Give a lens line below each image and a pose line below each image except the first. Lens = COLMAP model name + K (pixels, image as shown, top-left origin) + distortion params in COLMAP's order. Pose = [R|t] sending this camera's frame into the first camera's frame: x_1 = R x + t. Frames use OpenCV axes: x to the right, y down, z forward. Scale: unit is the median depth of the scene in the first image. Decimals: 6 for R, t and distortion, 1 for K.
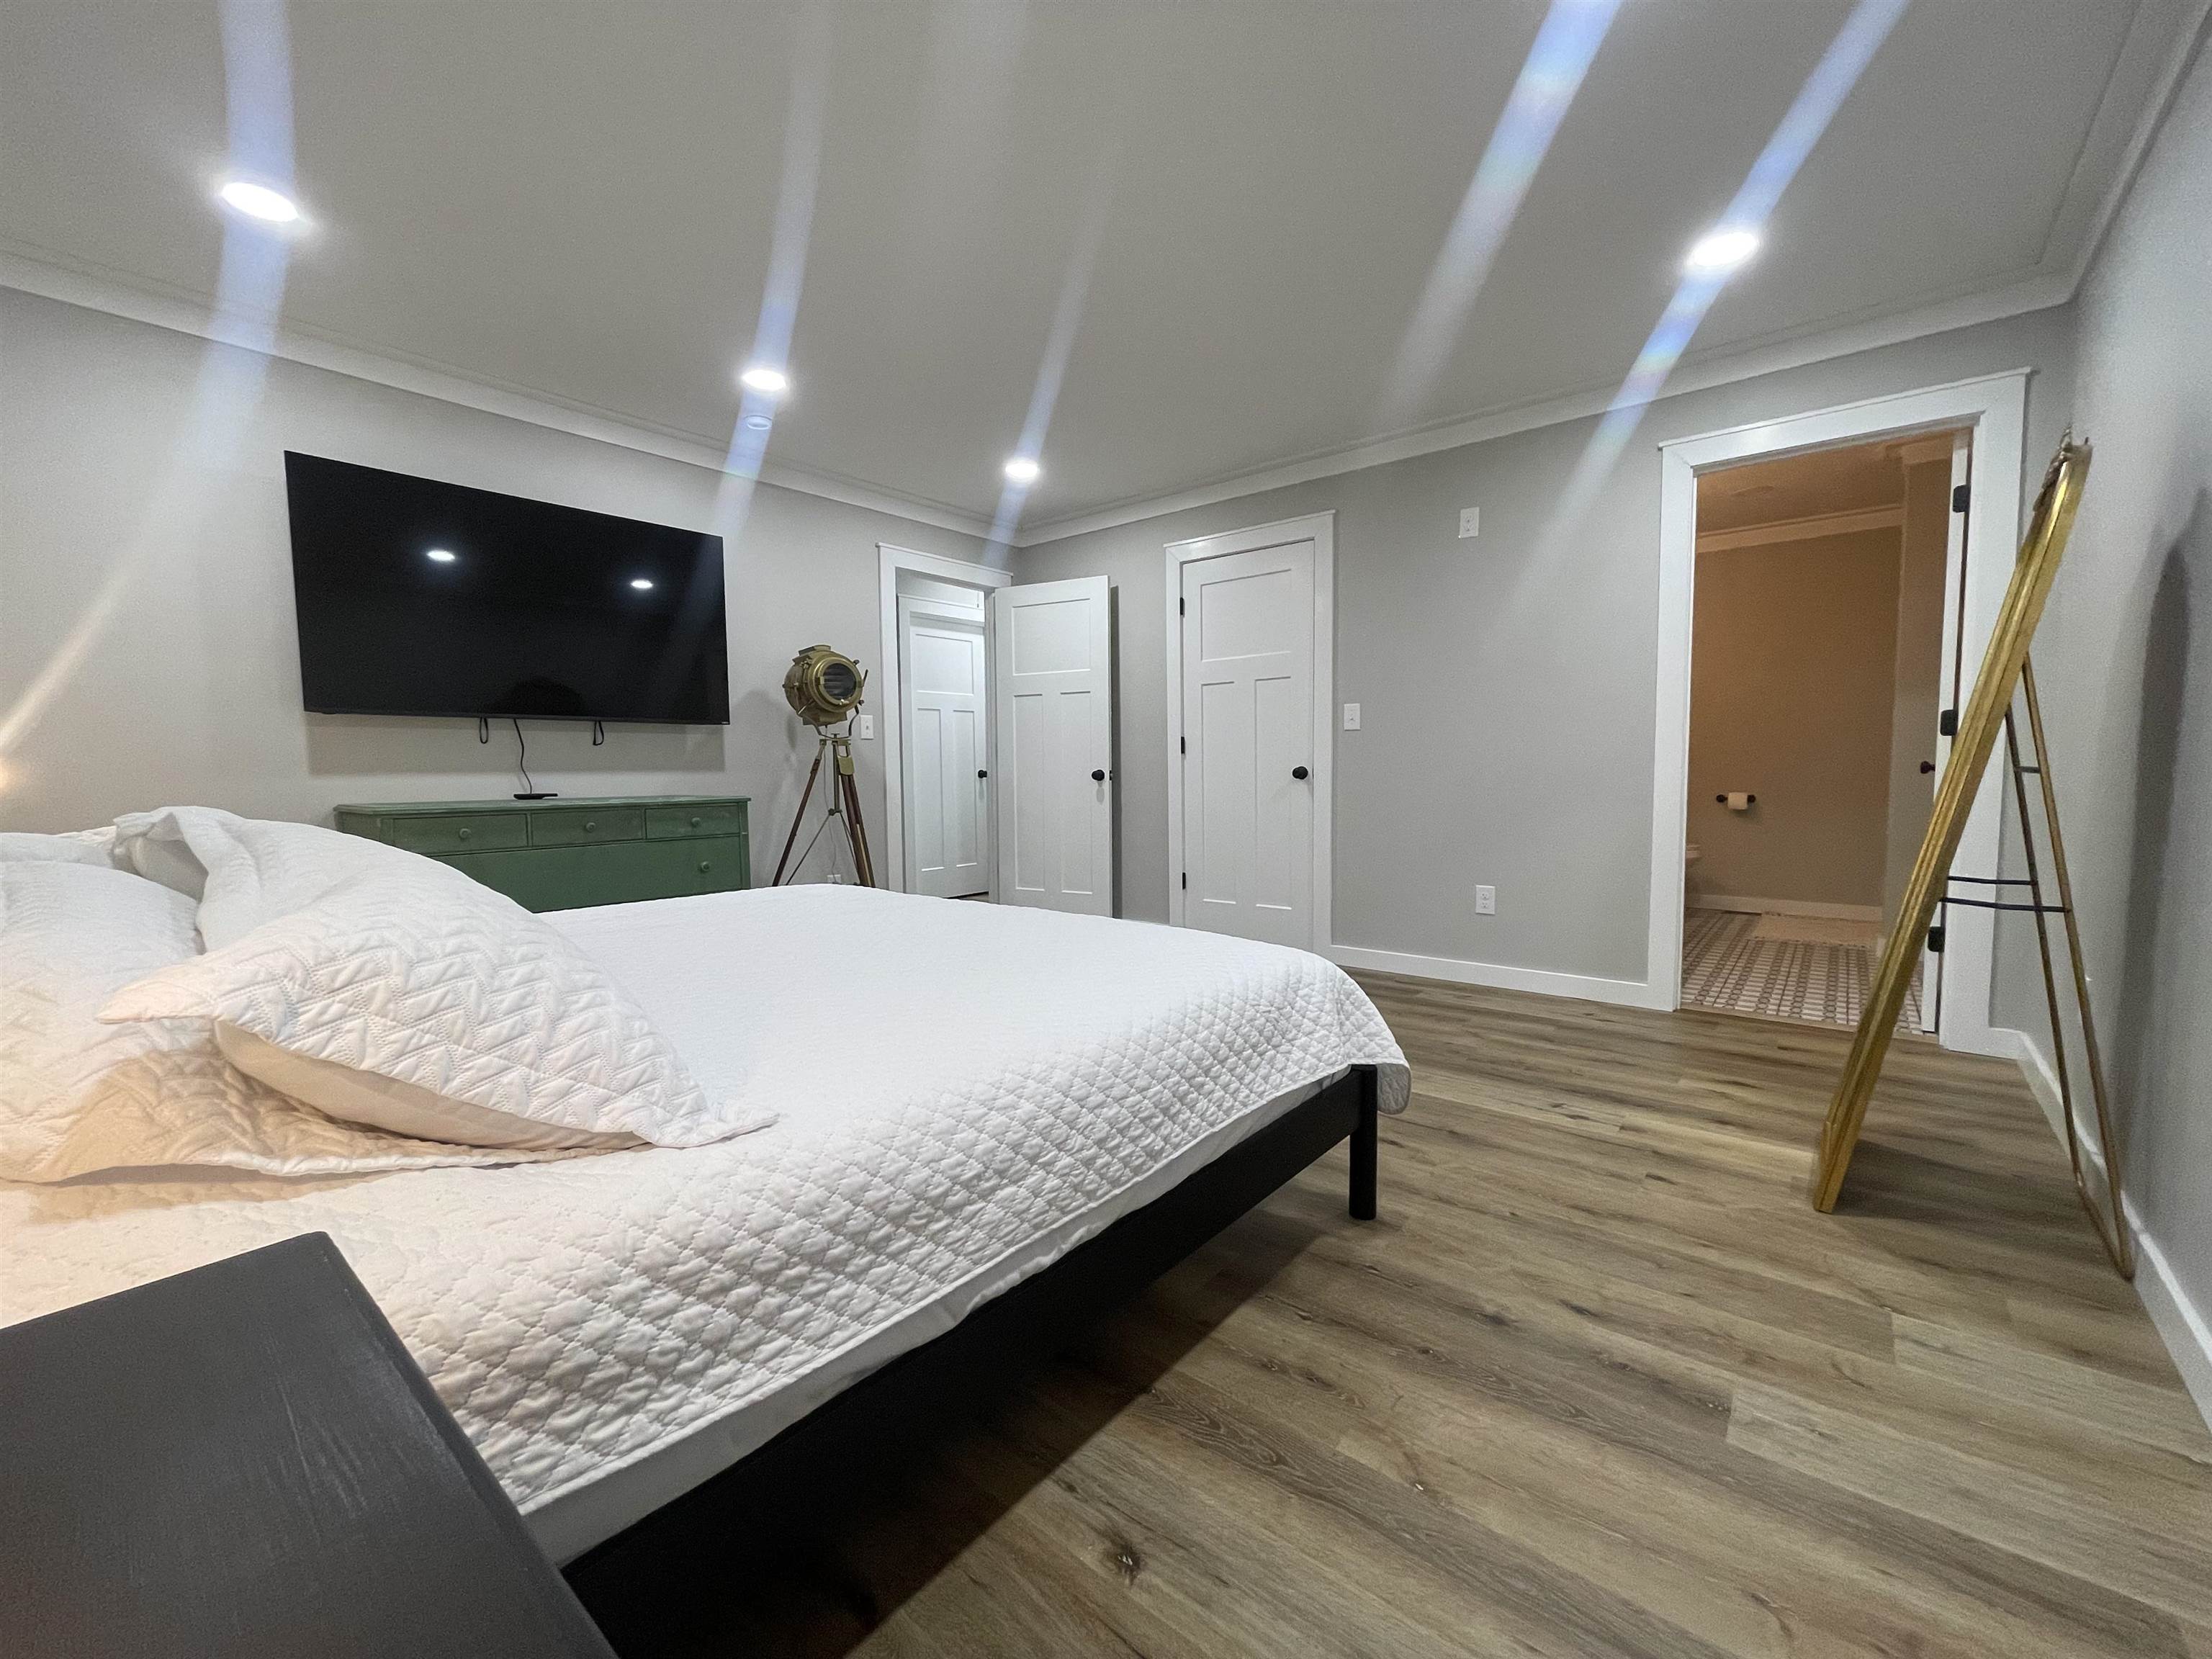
lens RADIAL K [[888.8, 0, 1116.1], [0, 888.8, 841.2], [0, 0, 1]] dist [0.000867, 0.000279]
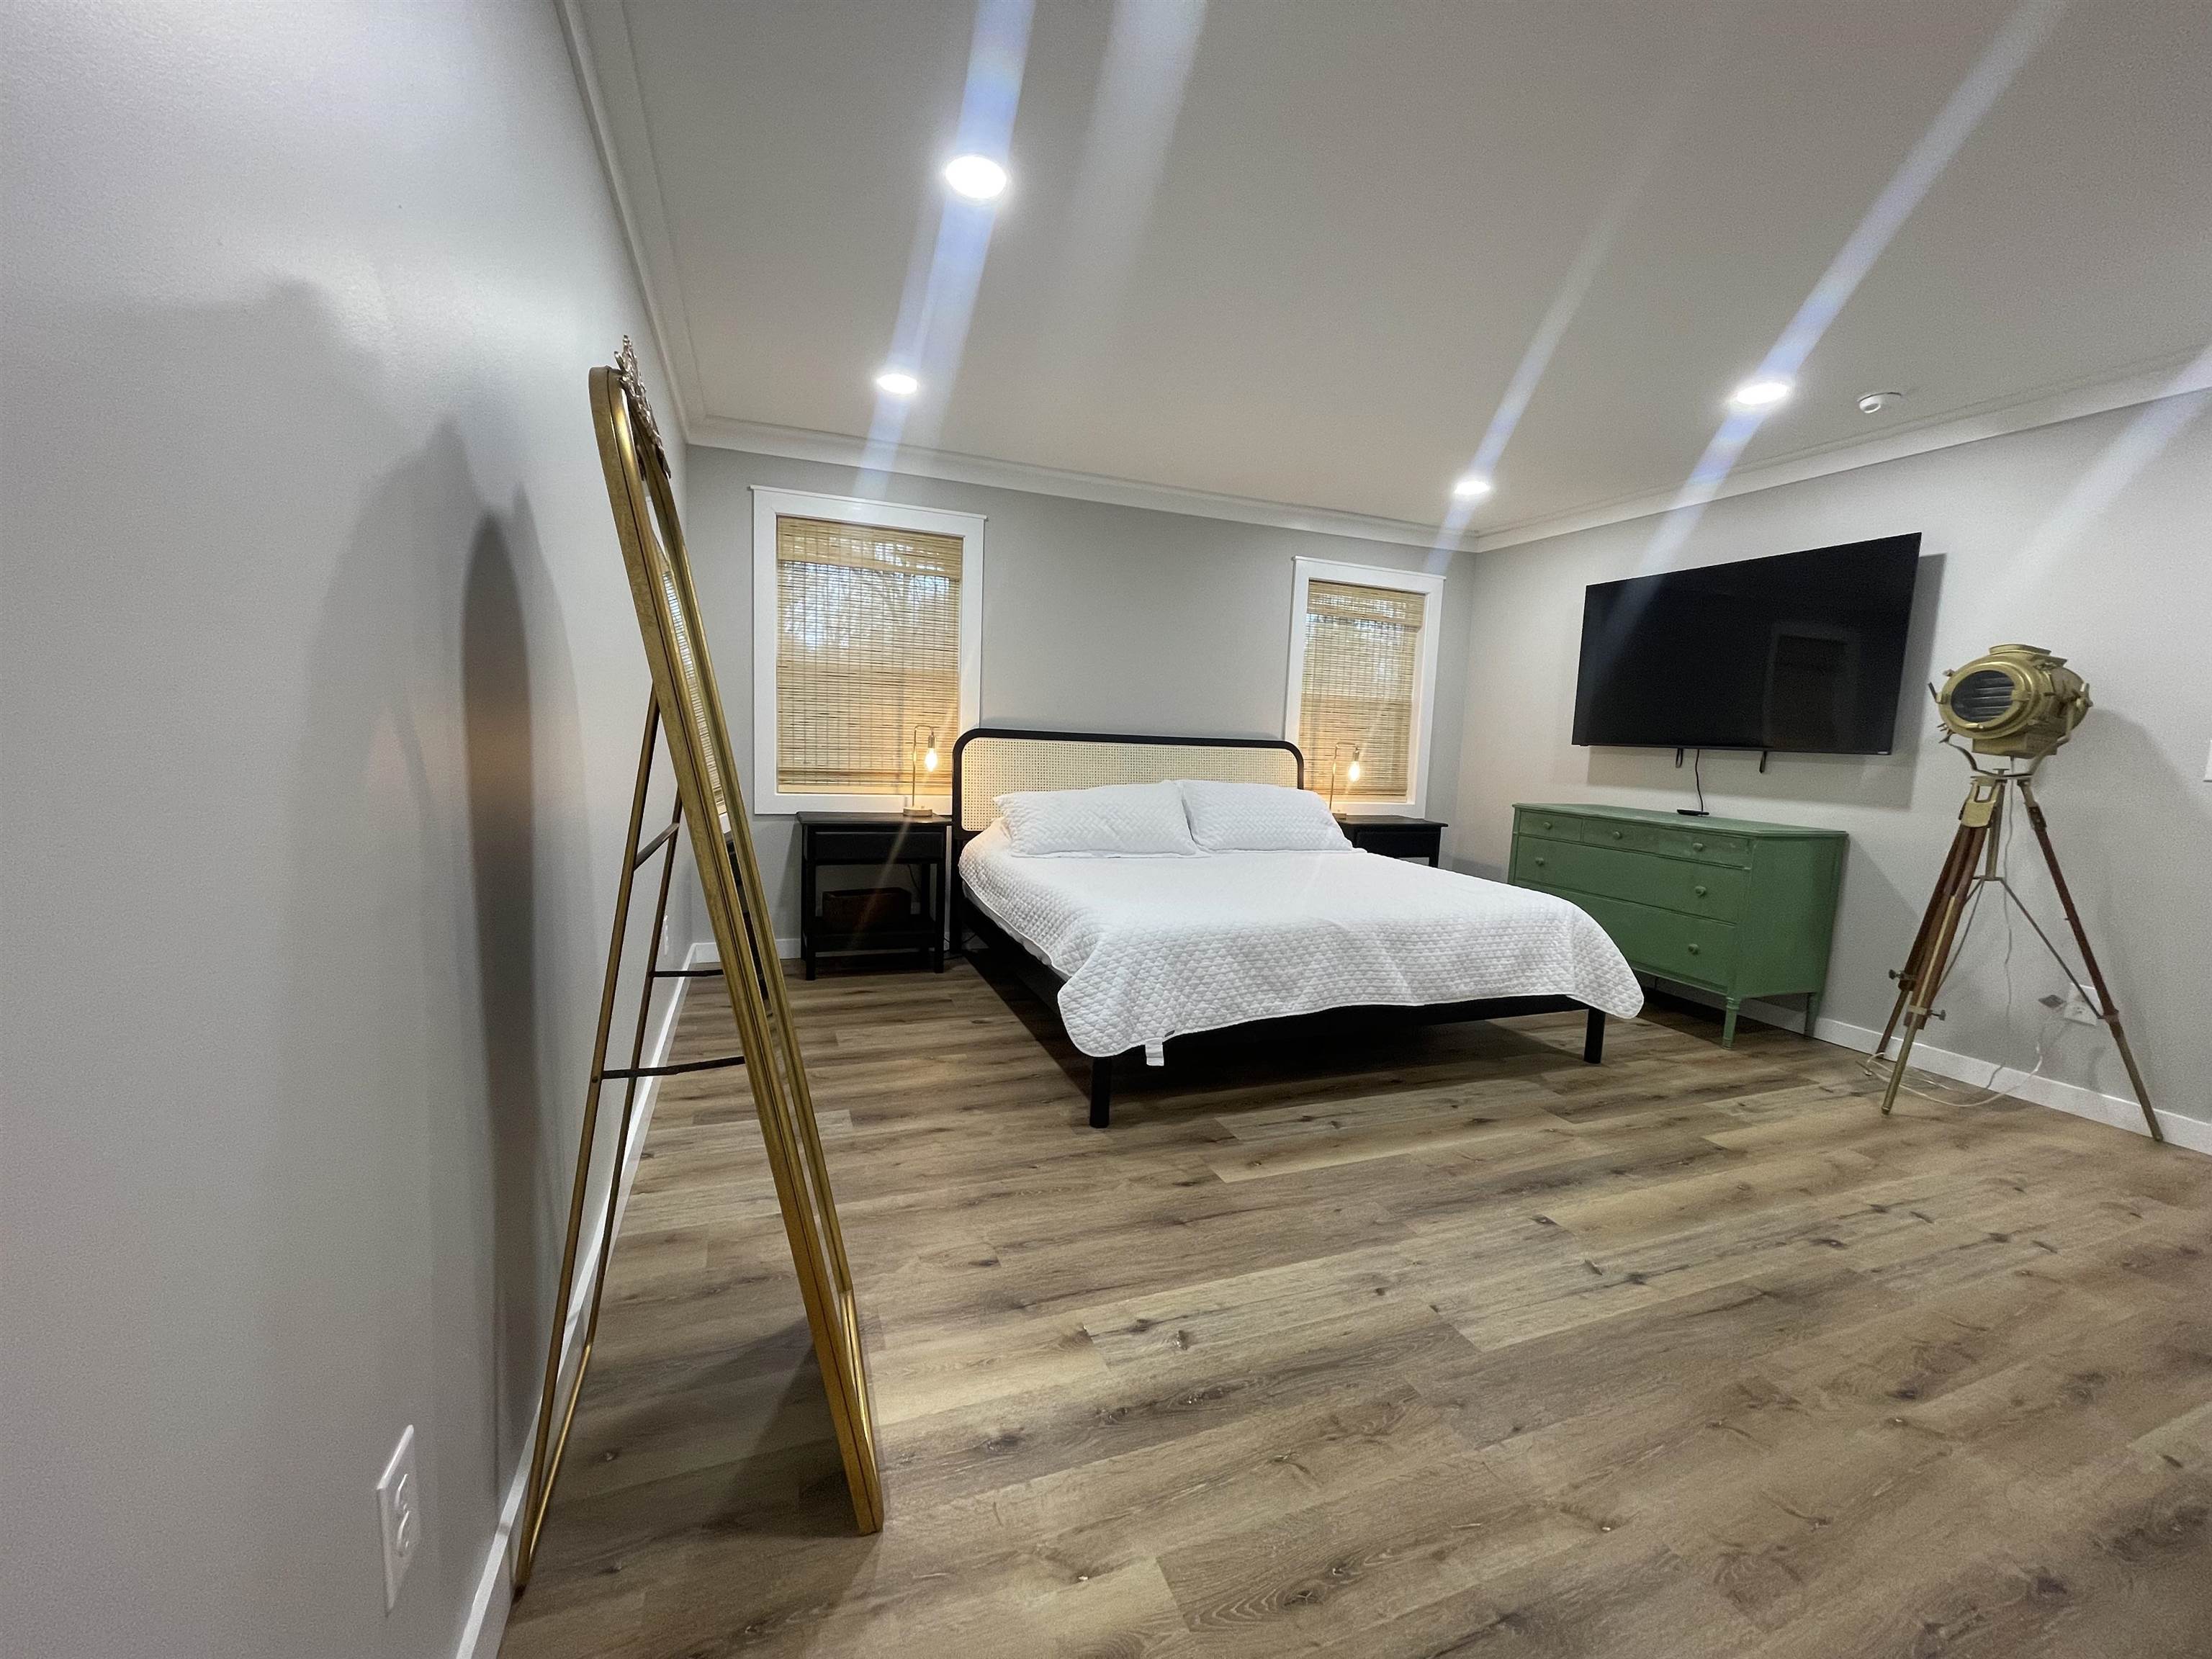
lens RADIAL K [[888.8, 0, 1116.1], [0, 888.8, 841.2], [0, 0, 1]] dist [0.000867, 0.000279]
pose [[-0.484883, 0.091235, -0.869808, 1.136985], [-0.108083, 0.980669, 0.163115, -0.181105], [0.867875, 0.173103, -0.465648, 1.282554]]
